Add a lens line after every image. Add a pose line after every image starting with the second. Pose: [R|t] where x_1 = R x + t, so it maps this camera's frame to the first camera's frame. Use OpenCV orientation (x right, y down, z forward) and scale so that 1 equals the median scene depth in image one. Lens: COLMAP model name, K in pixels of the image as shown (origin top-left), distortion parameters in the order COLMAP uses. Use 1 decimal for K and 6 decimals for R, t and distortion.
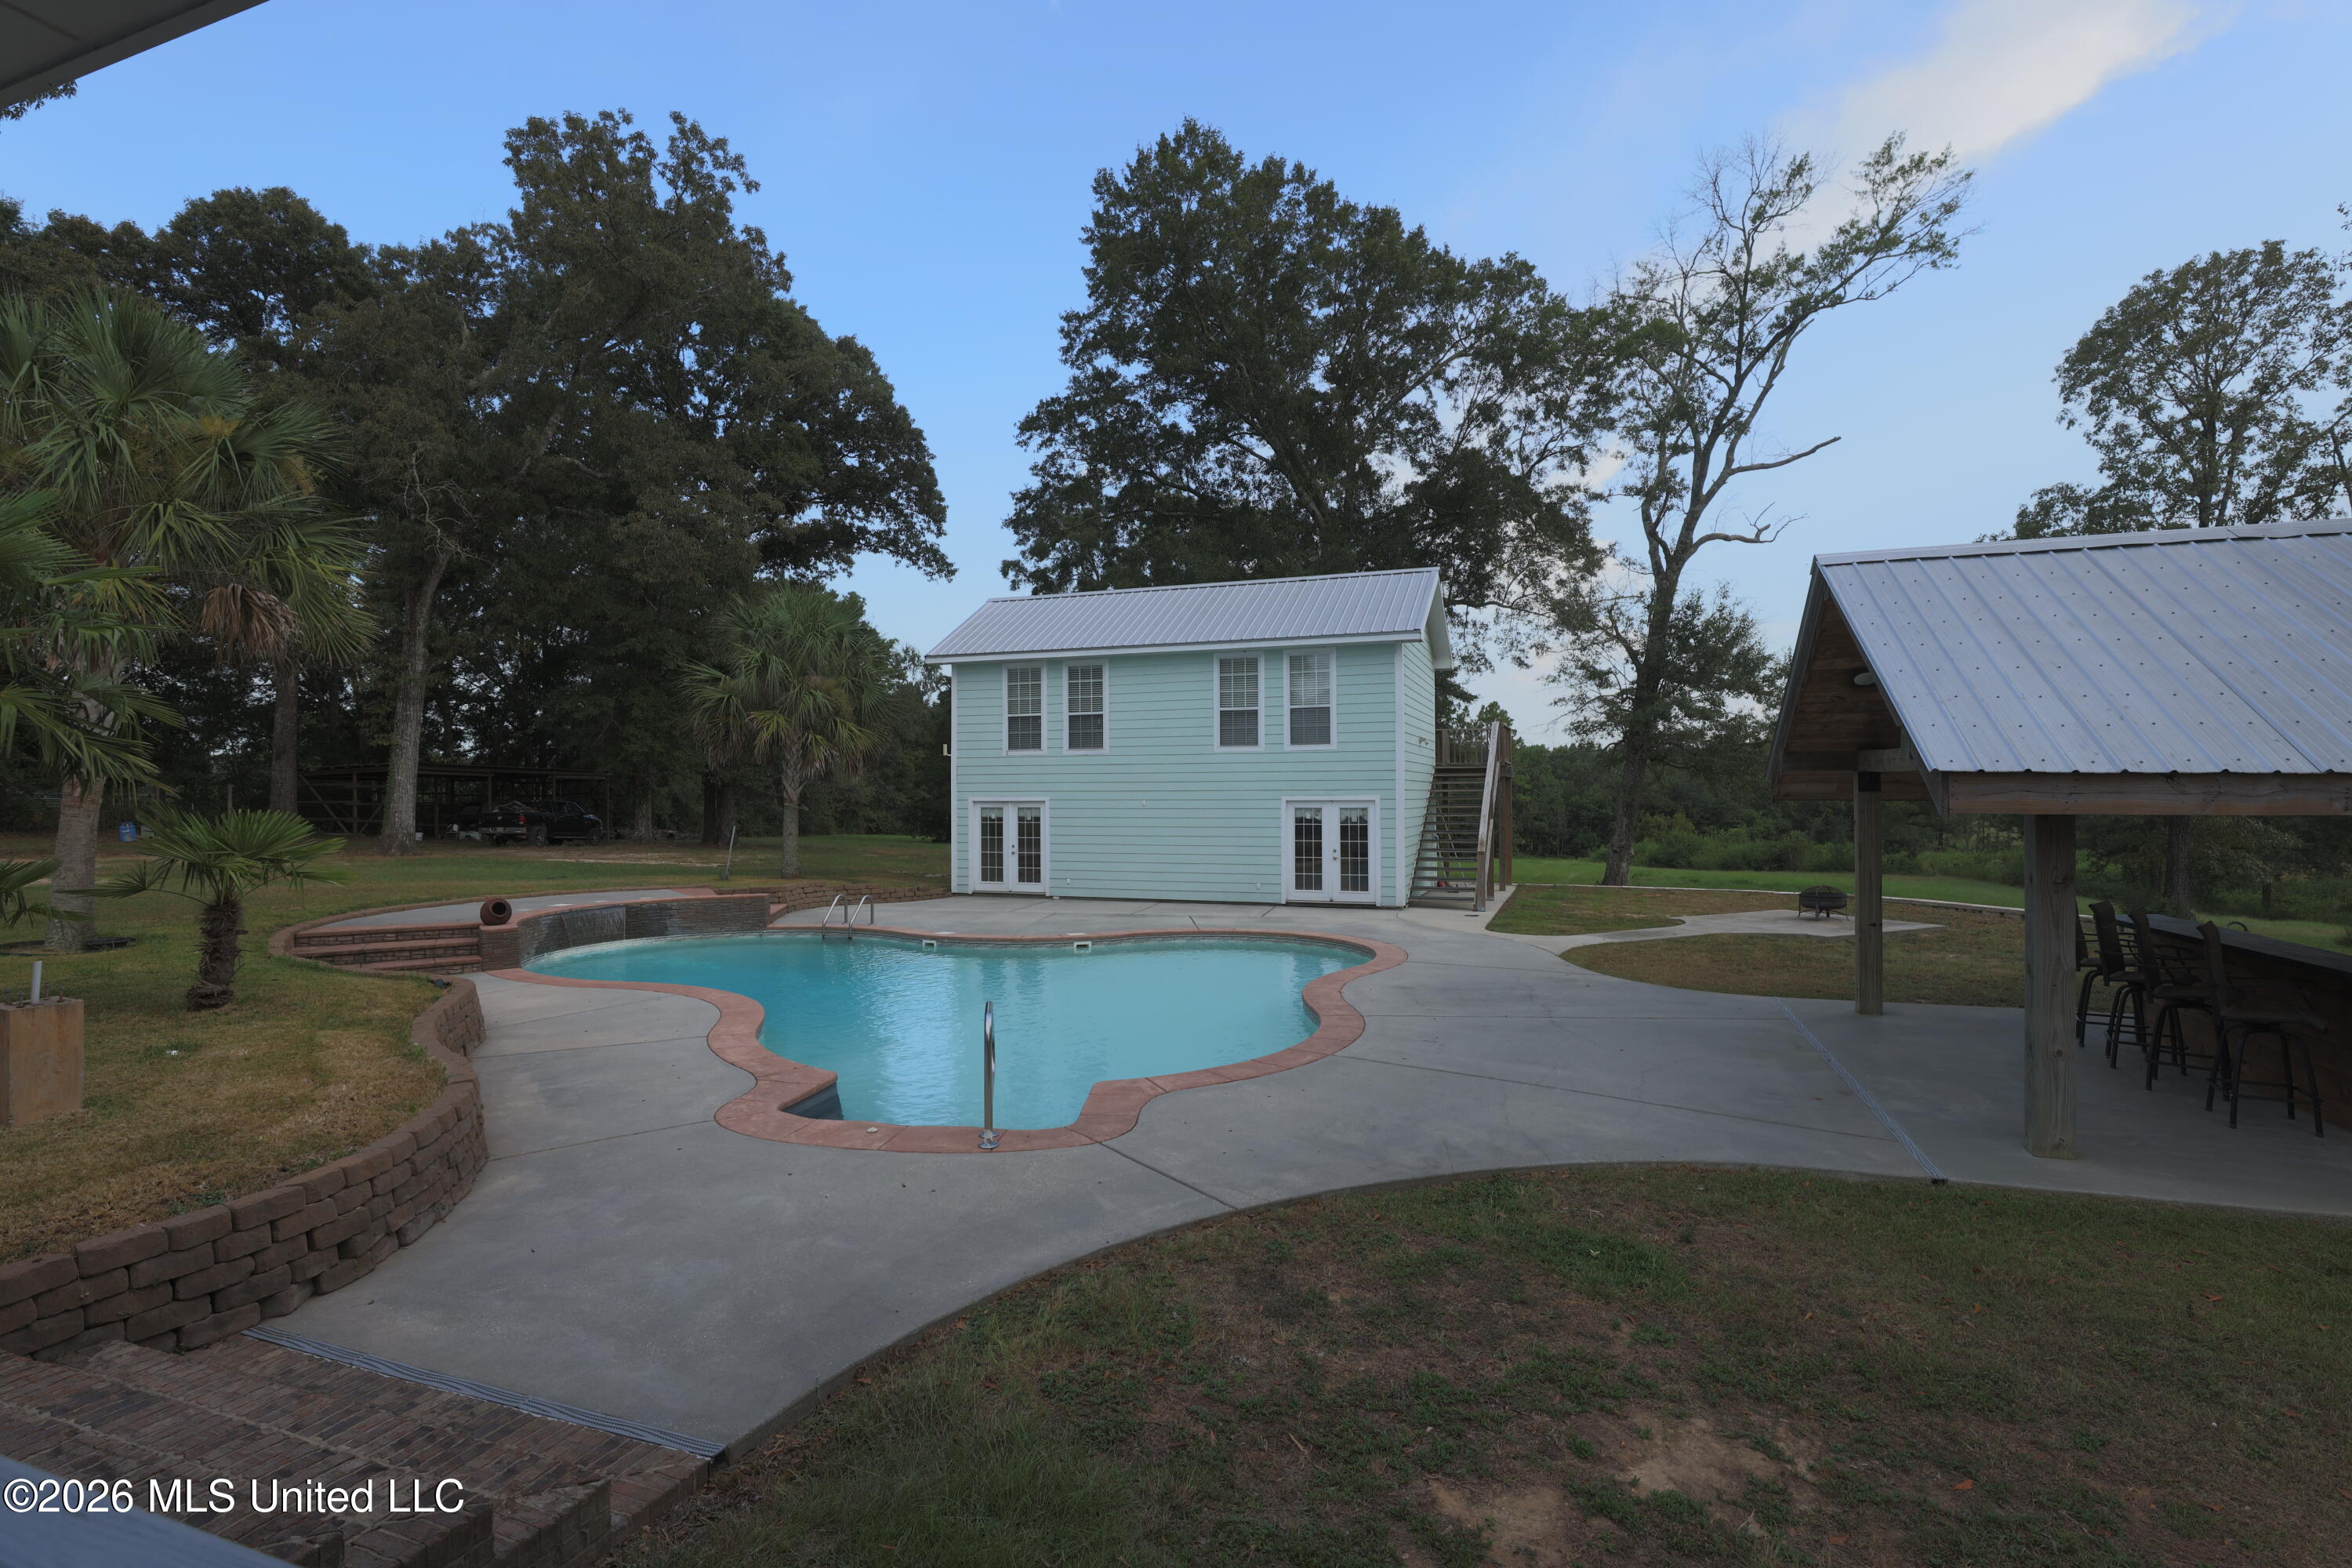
lens RADIAL K [[1140.3, 0, 1167.8], [0, 1140.3, 768.8], [0, 0, 1]] dist [-0.045403, 0.014972]
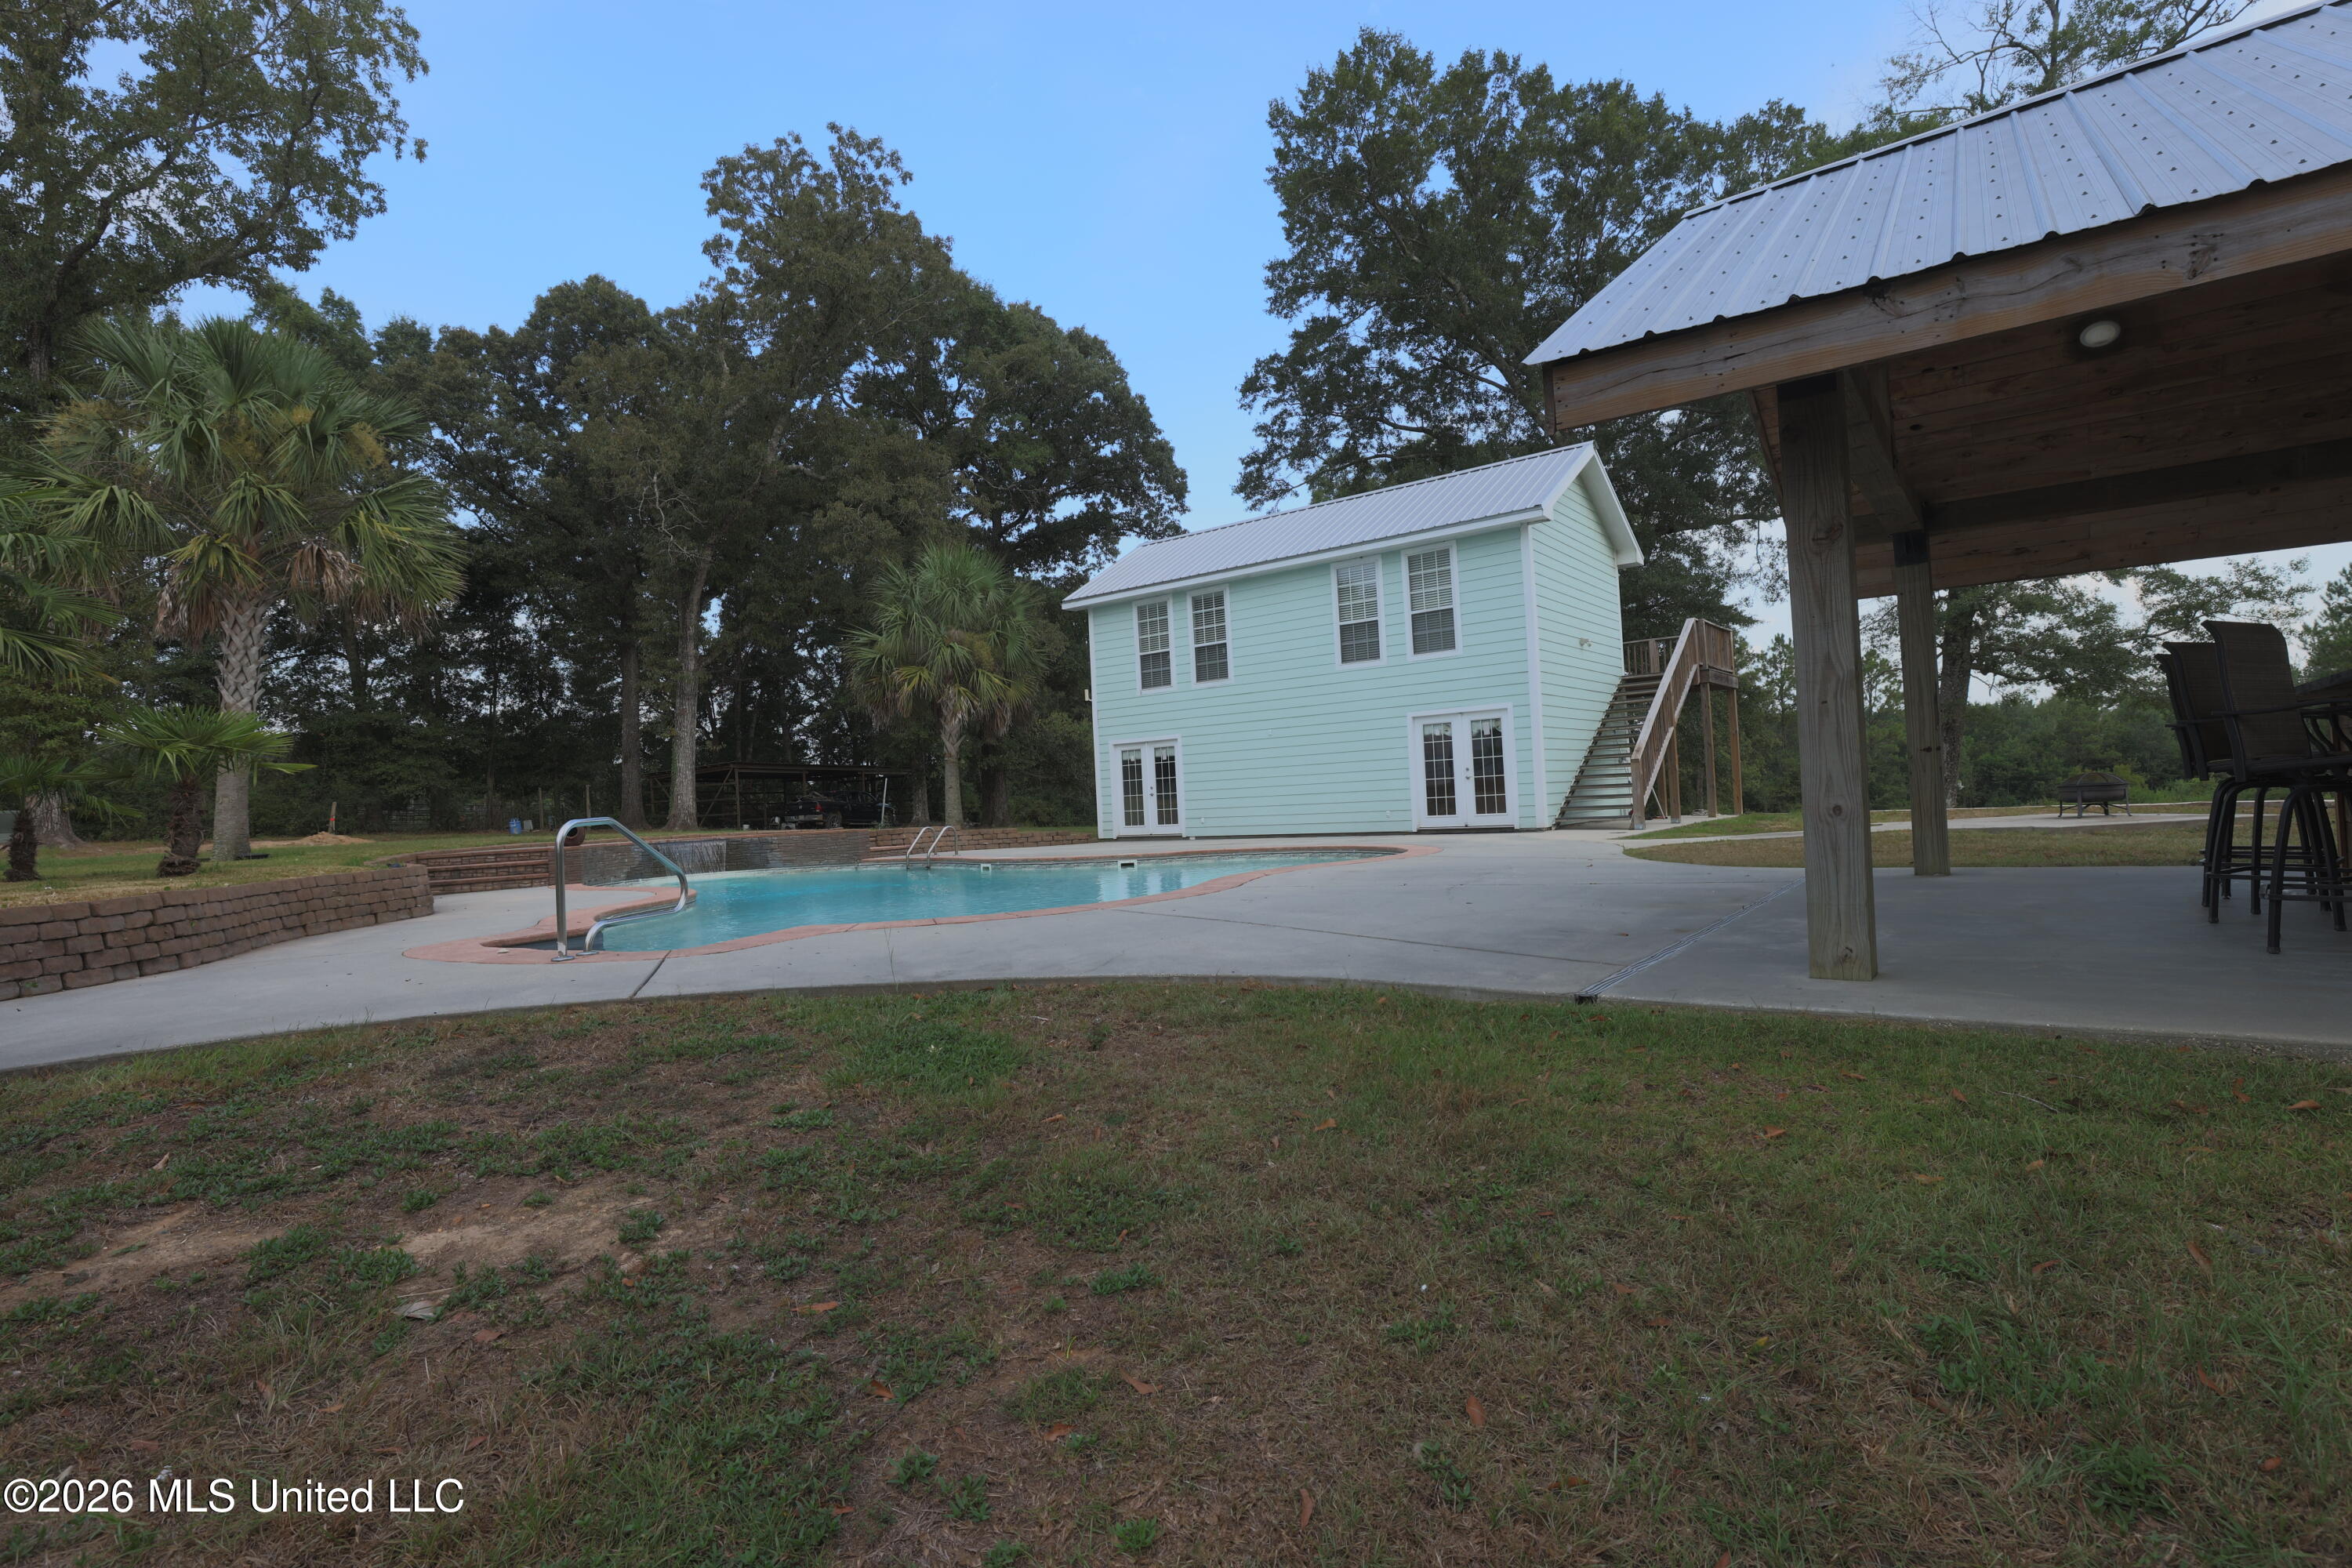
lens RADIAL K [[1140.3, 0, 1167.8], [0, 1140.3, 768.8], [0, 0, 1]] dist [-0.045403, 0.014972]
pose [[0.949702, -0.050467, -0.309061, 0.162963], [0.050080, 0.998703, -0.009189, 0.055845], [0.309124, -0.006751, 0.950998, 0.072971]]
